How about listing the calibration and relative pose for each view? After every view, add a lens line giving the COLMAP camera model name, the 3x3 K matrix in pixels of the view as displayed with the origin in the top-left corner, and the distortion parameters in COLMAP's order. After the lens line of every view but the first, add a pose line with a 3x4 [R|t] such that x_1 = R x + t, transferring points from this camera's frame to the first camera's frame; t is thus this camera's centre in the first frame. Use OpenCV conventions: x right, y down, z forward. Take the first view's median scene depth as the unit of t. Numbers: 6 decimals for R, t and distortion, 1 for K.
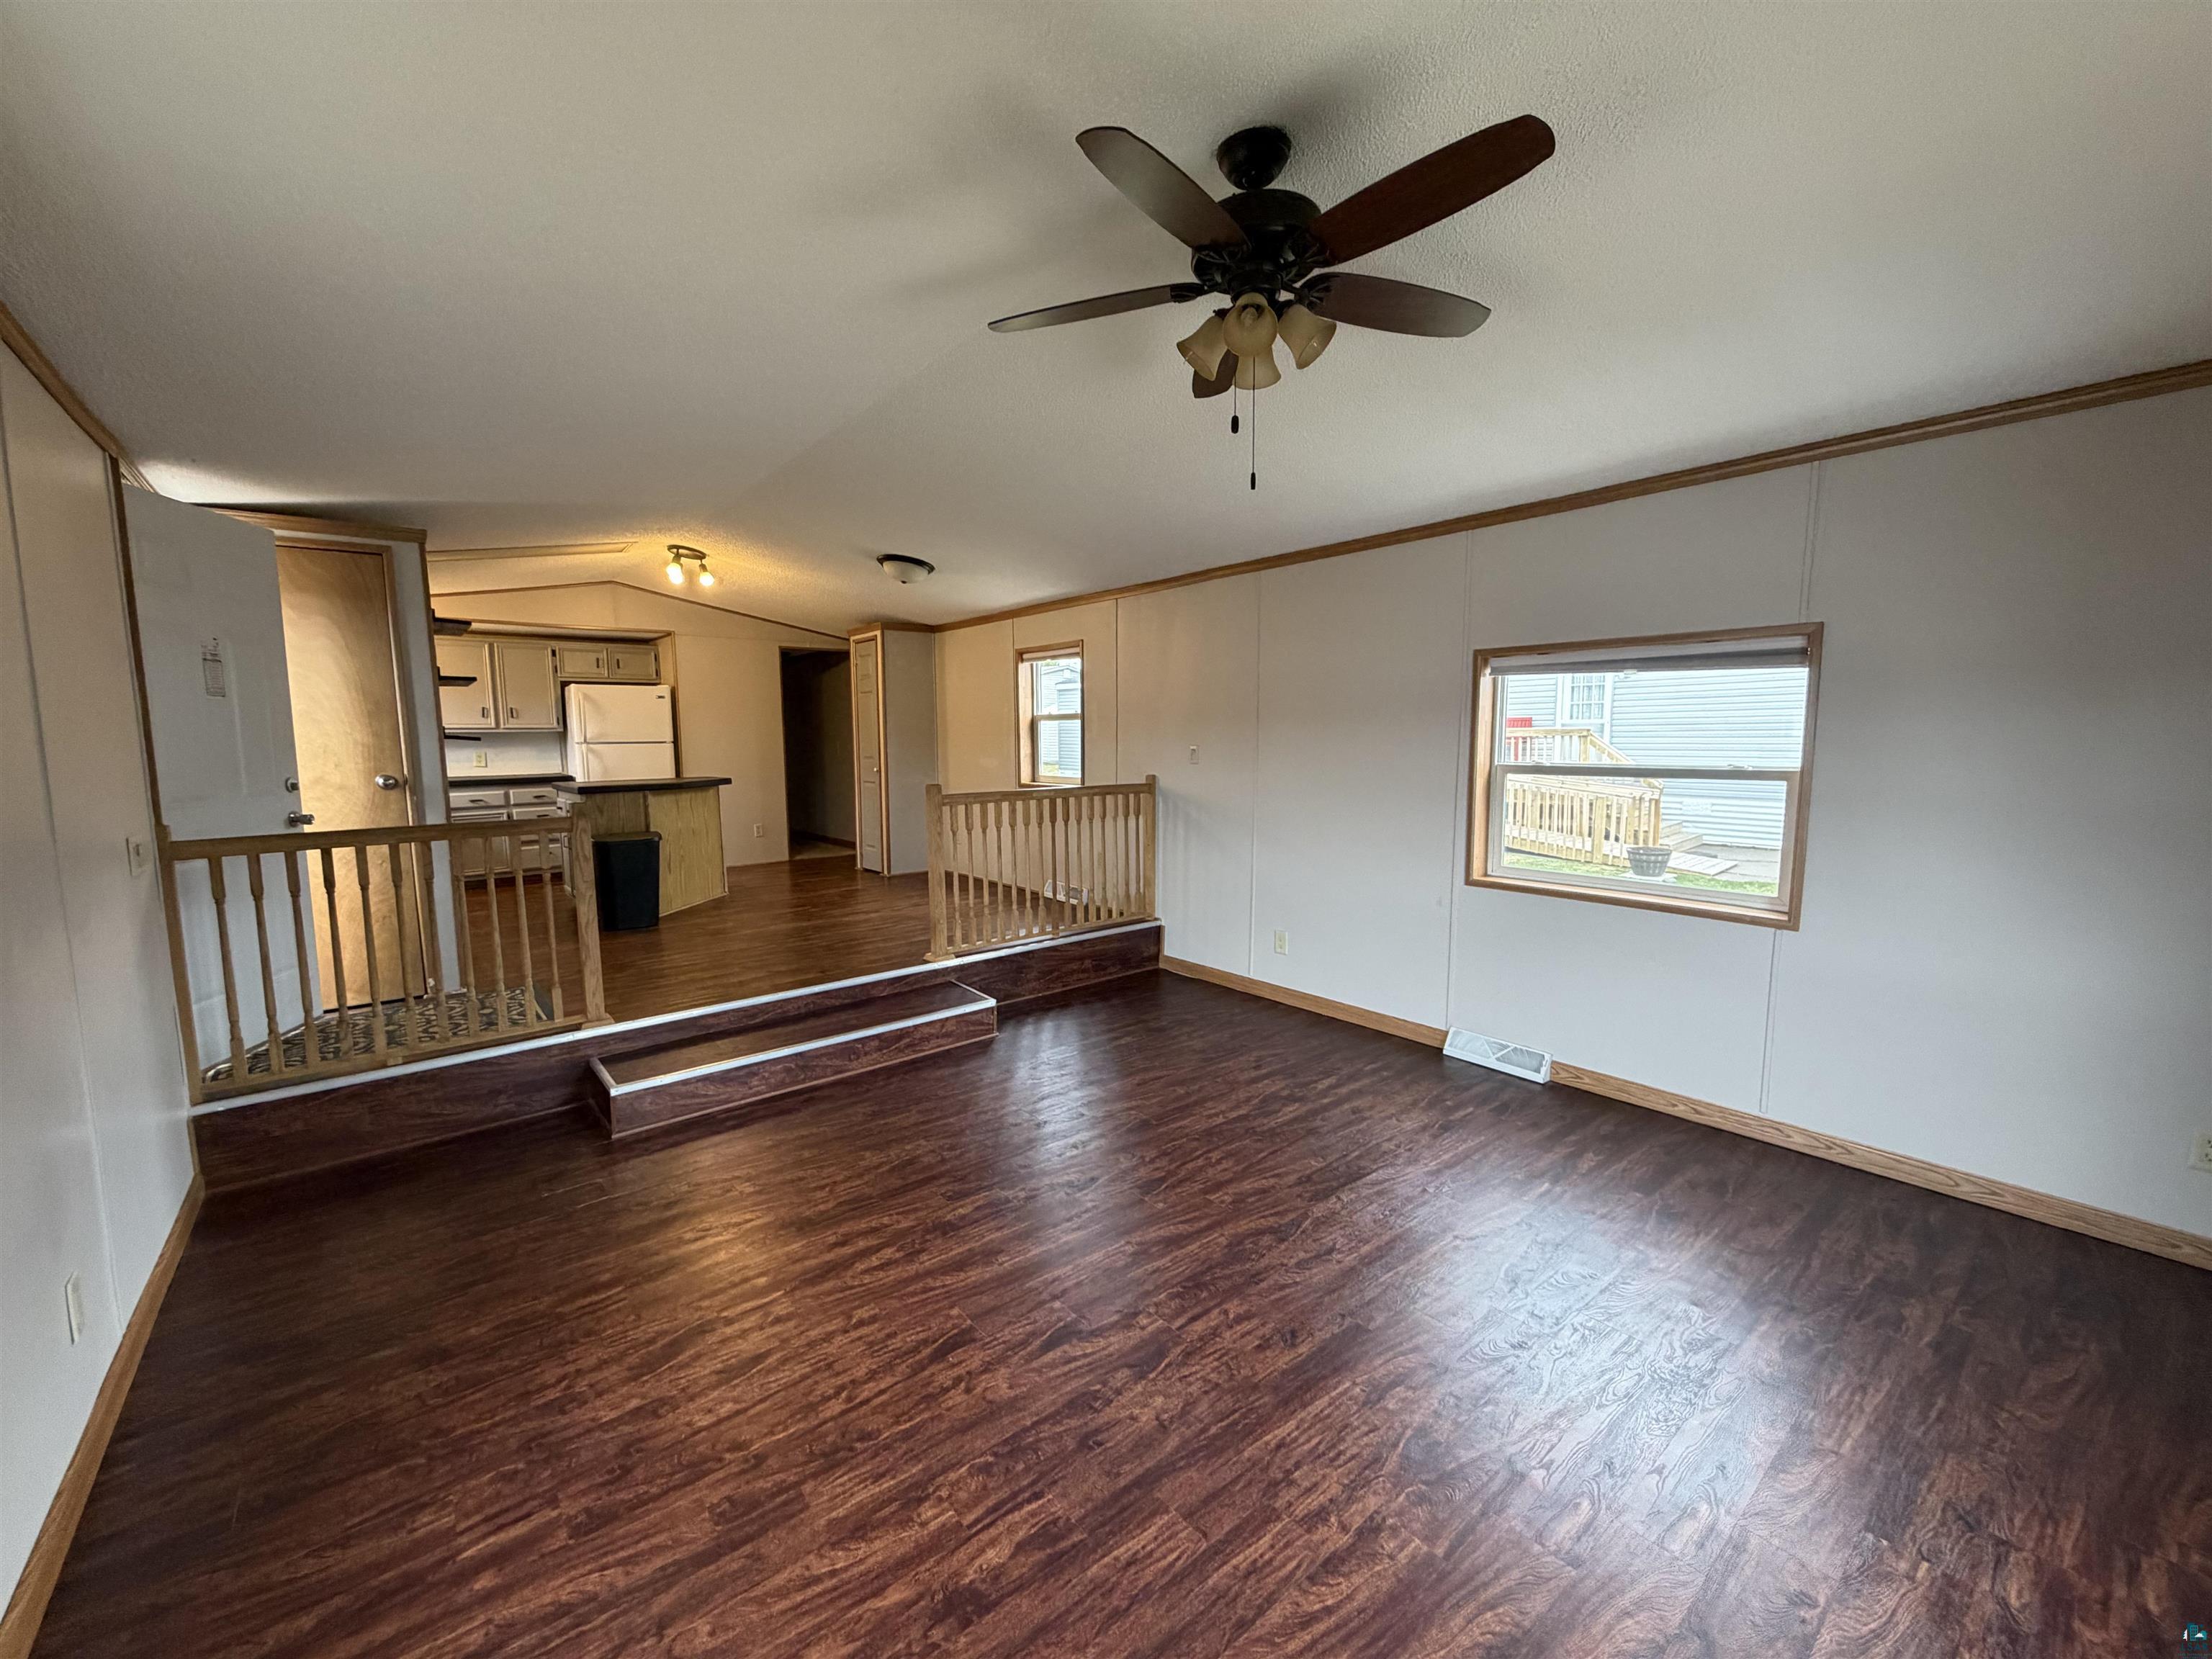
lens RADIAL K [[879.5, 0, 1092.0], [0, 879.5, 825.2], [0, 0, 1]] dist [-0.001055, 0.000753]
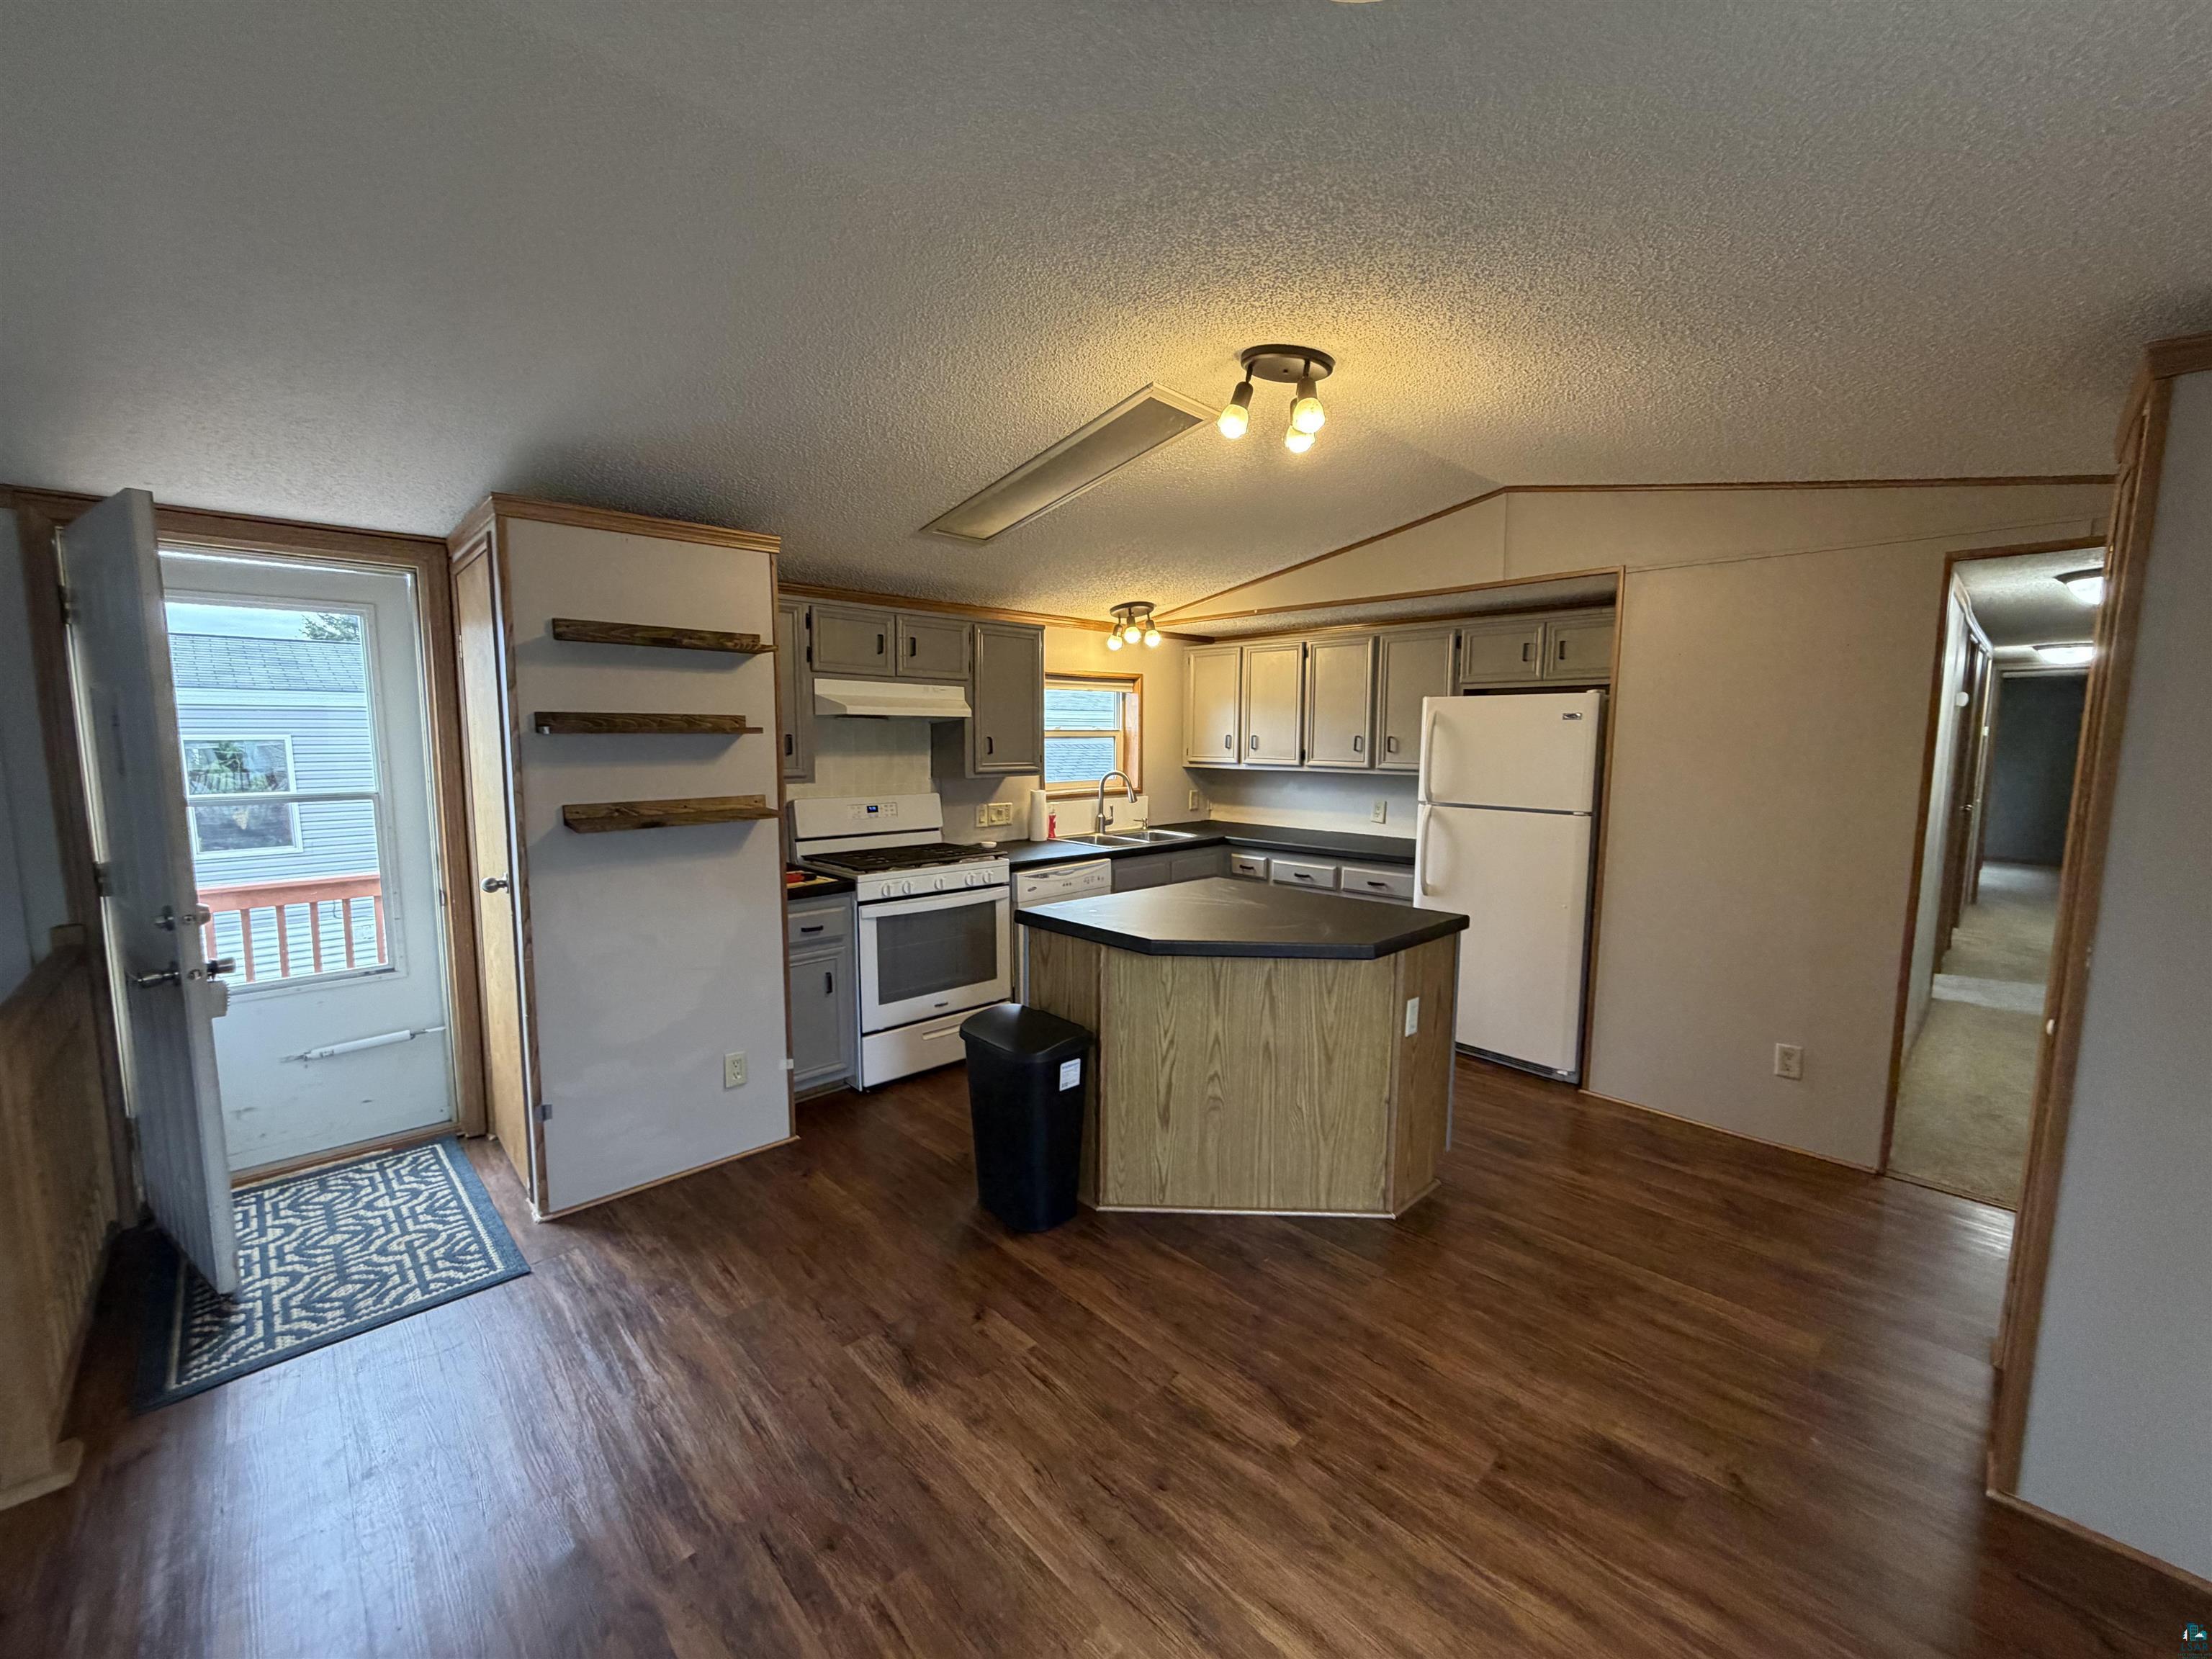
lens RADIAL K [[879.5, 0, 1097.1], [0, 879.5, 833.8], [0, 0, 1]] dist [-0.001055, 0.000753]
pose [[0.080509, 0.125397, -0.988835, -0.090504], [-0.107438, 0.987367, 0.116463, -0.225616], [0.990947, 0.096862, 0.092965, 1.443546]]
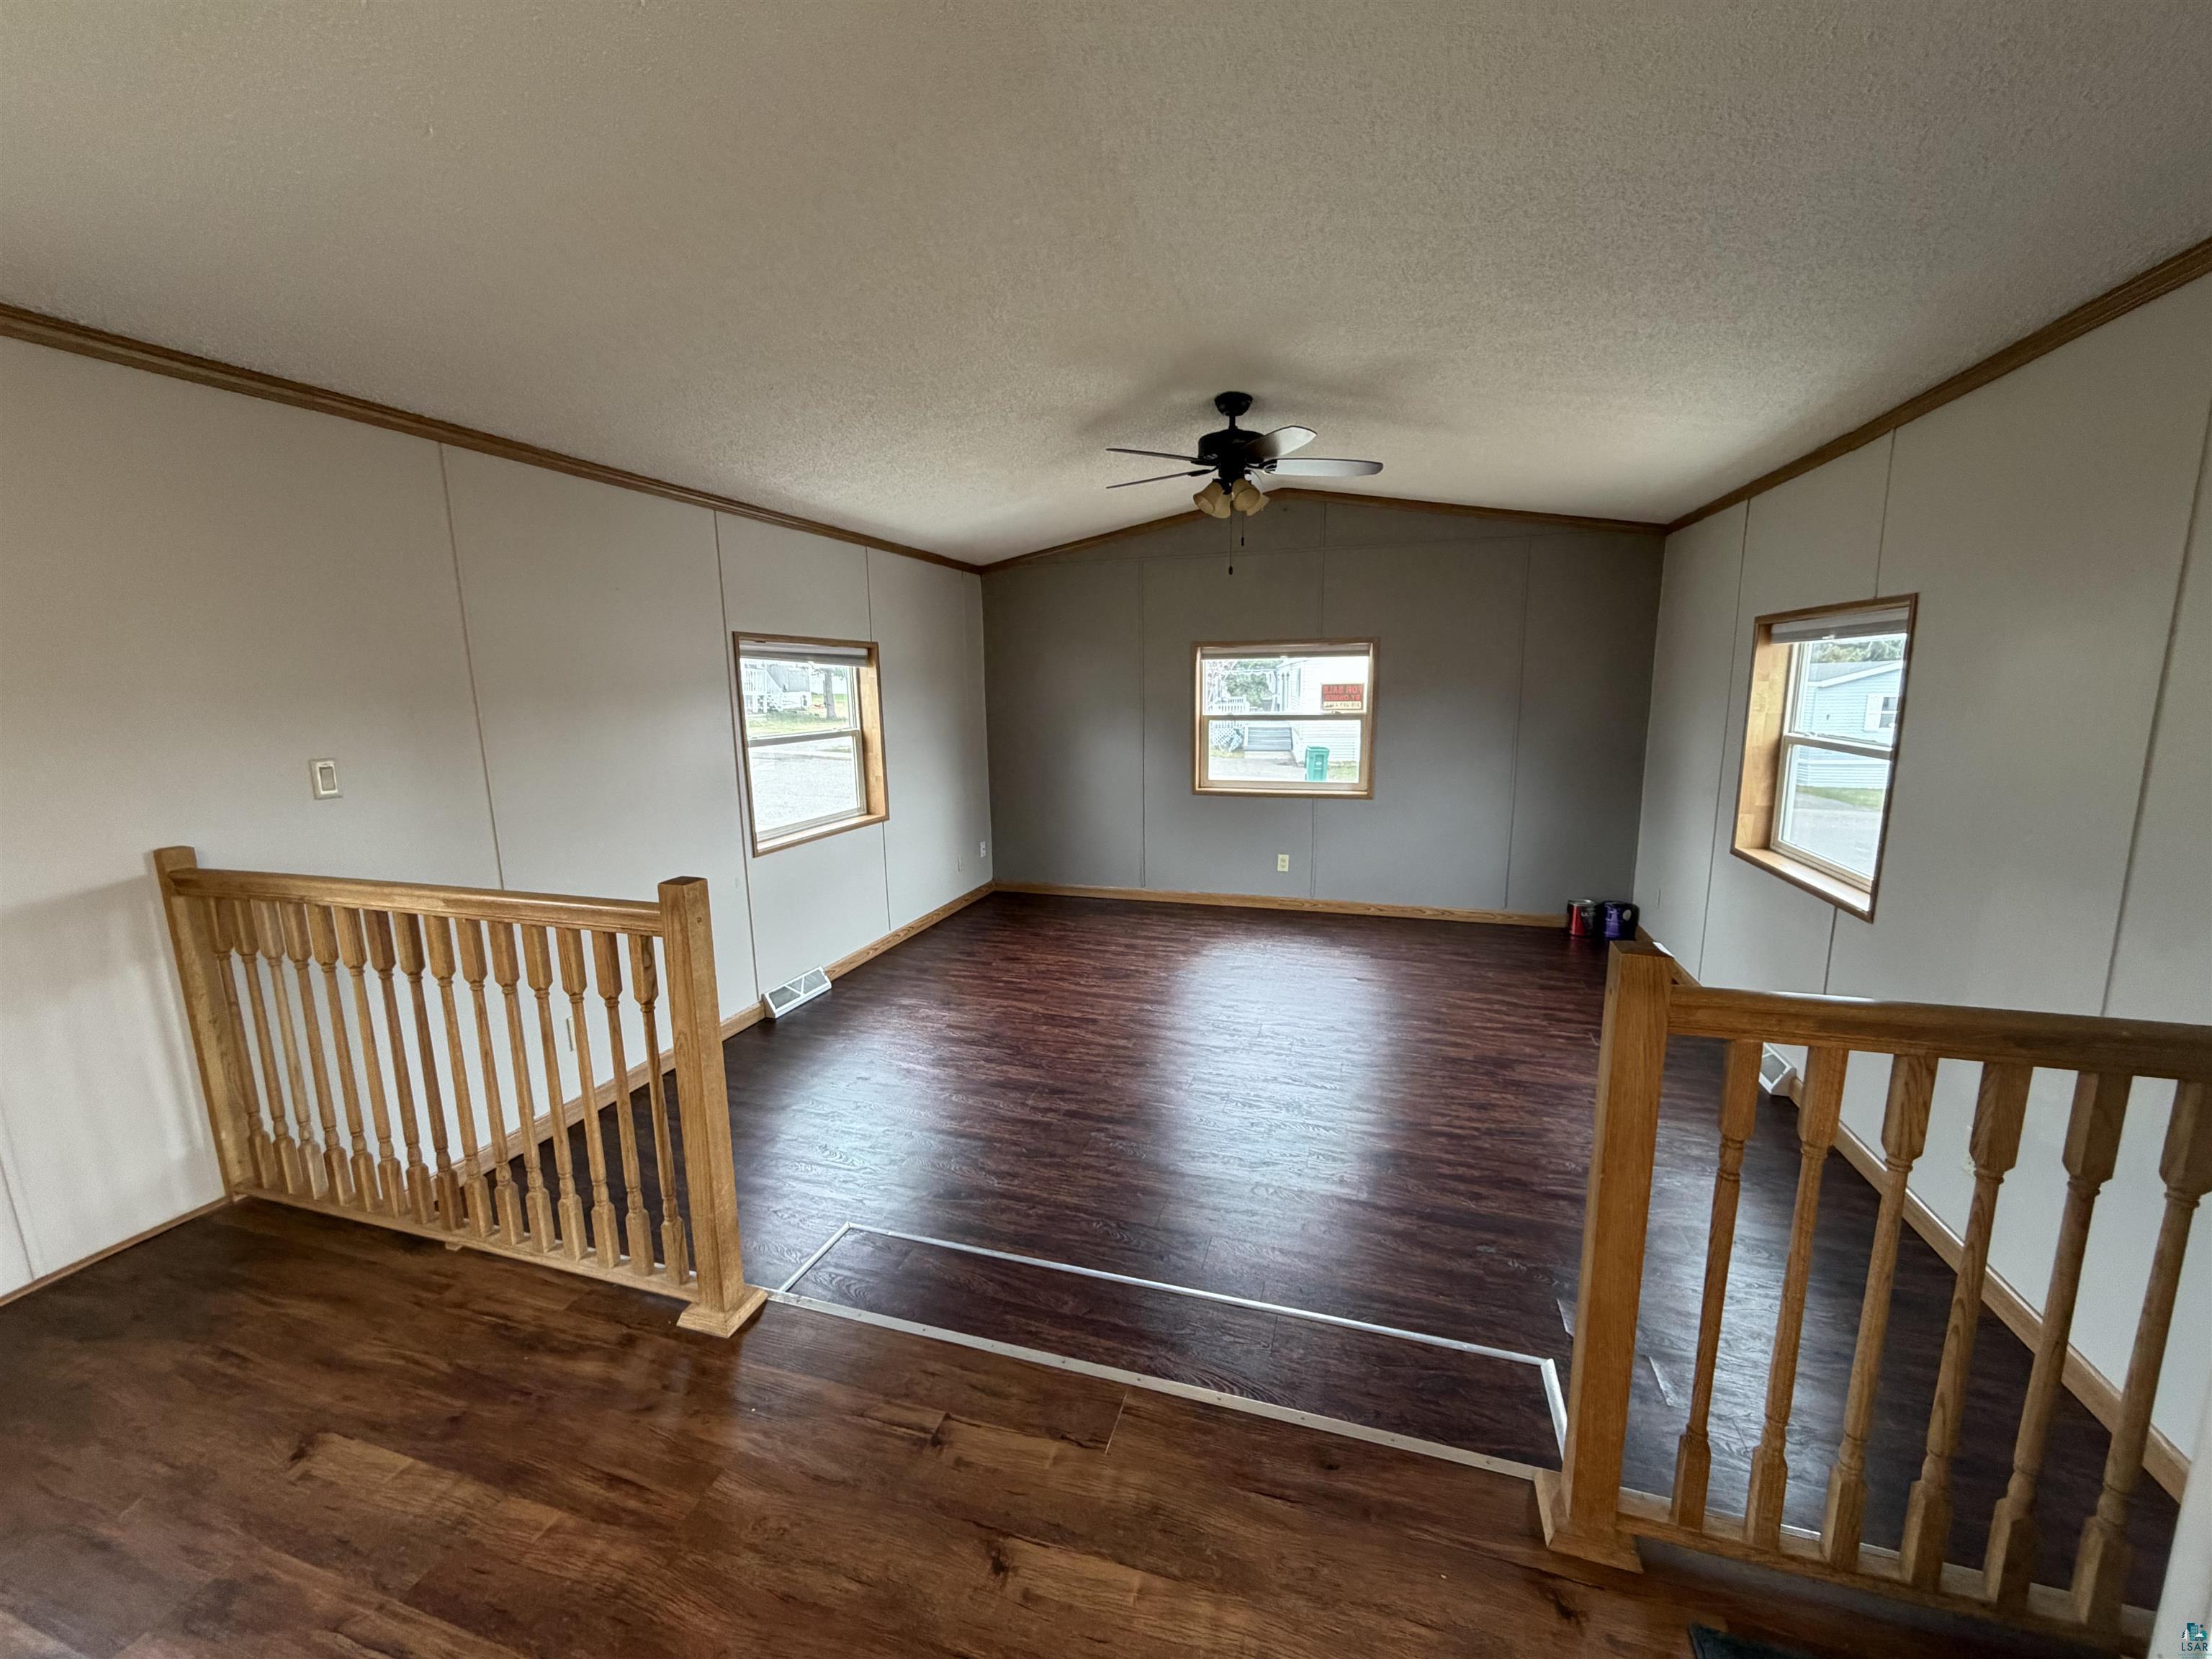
lens RADIAL K [[879.5, 0, 1101.0], [0, 879.5, 829.3], [0, 0, 1]] dist [-0.001055, 0.000753]
pose [[-0.551204, -0.122440, 0.825338, -0.699901], [0.105725, 0.970952, 0.214651, -0.153356], [-0.827645, 0.205575, -0.522248, 1.261973]]
